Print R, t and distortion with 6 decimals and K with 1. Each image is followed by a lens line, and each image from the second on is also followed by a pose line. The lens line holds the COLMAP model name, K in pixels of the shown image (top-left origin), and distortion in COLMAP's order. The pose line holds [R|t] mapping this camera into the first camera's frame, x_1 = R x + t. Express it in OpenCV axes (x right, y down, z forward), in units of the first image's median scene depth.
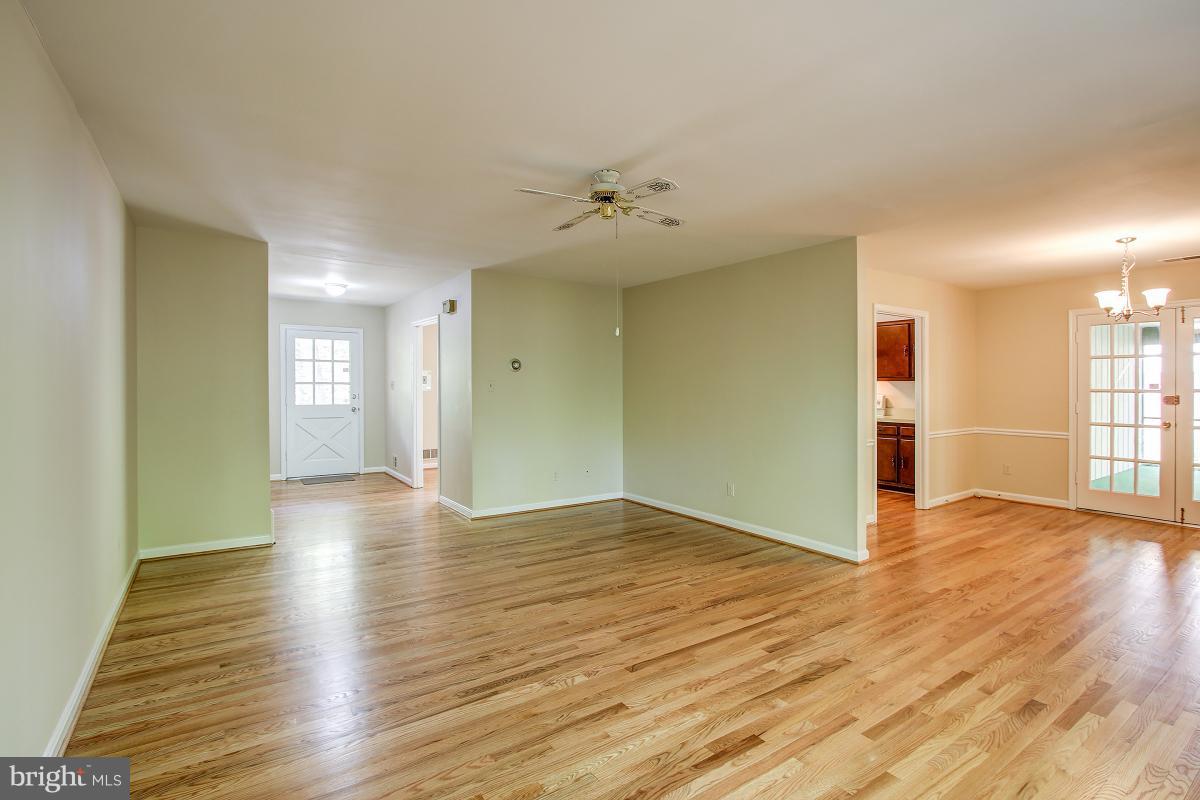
lens RADIAL K [[578.4, 0, 602.9], [0, 578.4, 384.3], [0, 0, 1]] dist [-0.011168, 0.001052]
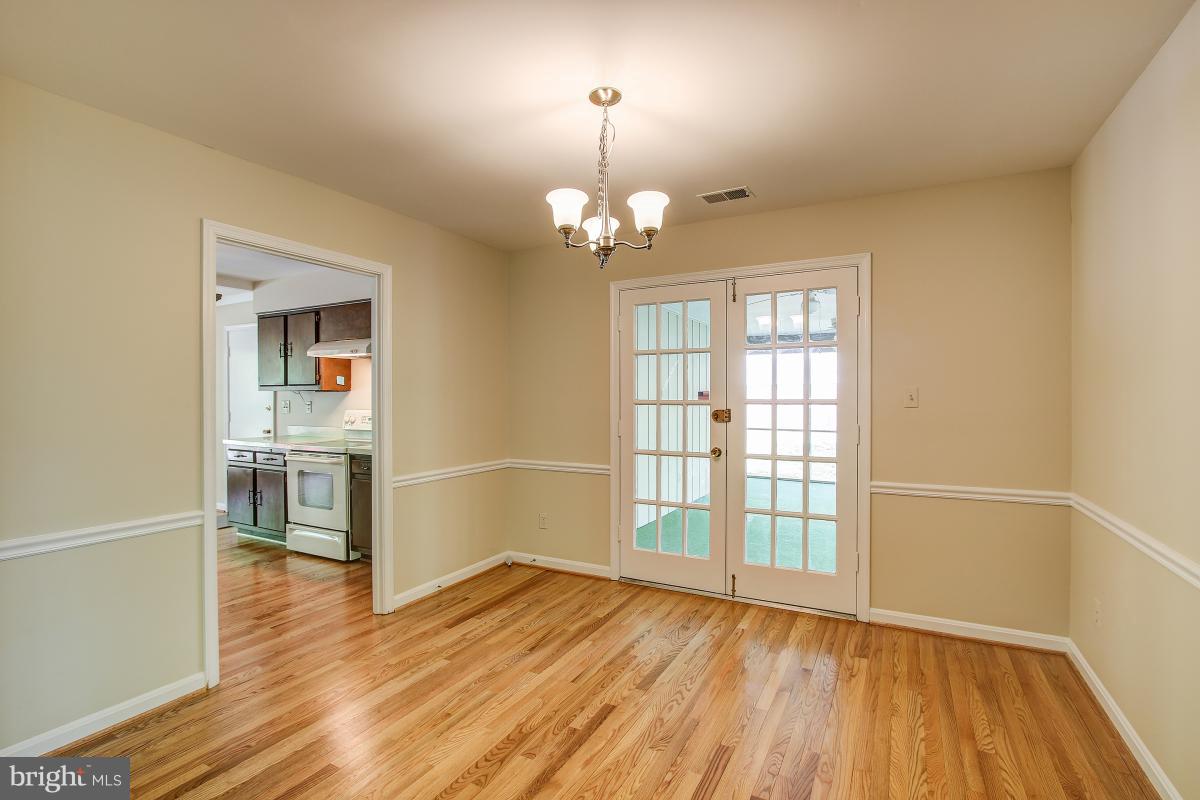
lens RADIAL K [[563.5, 0, 600.0], [0, 563.5, 400.0], [0, 0, 1]] dist [-0.002403, 0.000061]
pose [[0.897690, -0.002746, 0.440618, 0.635171], [0.000733, 0.999989, 0.004739, 0.006180], [-0.440626, -0.003931, 0.897682, 0.517811]]
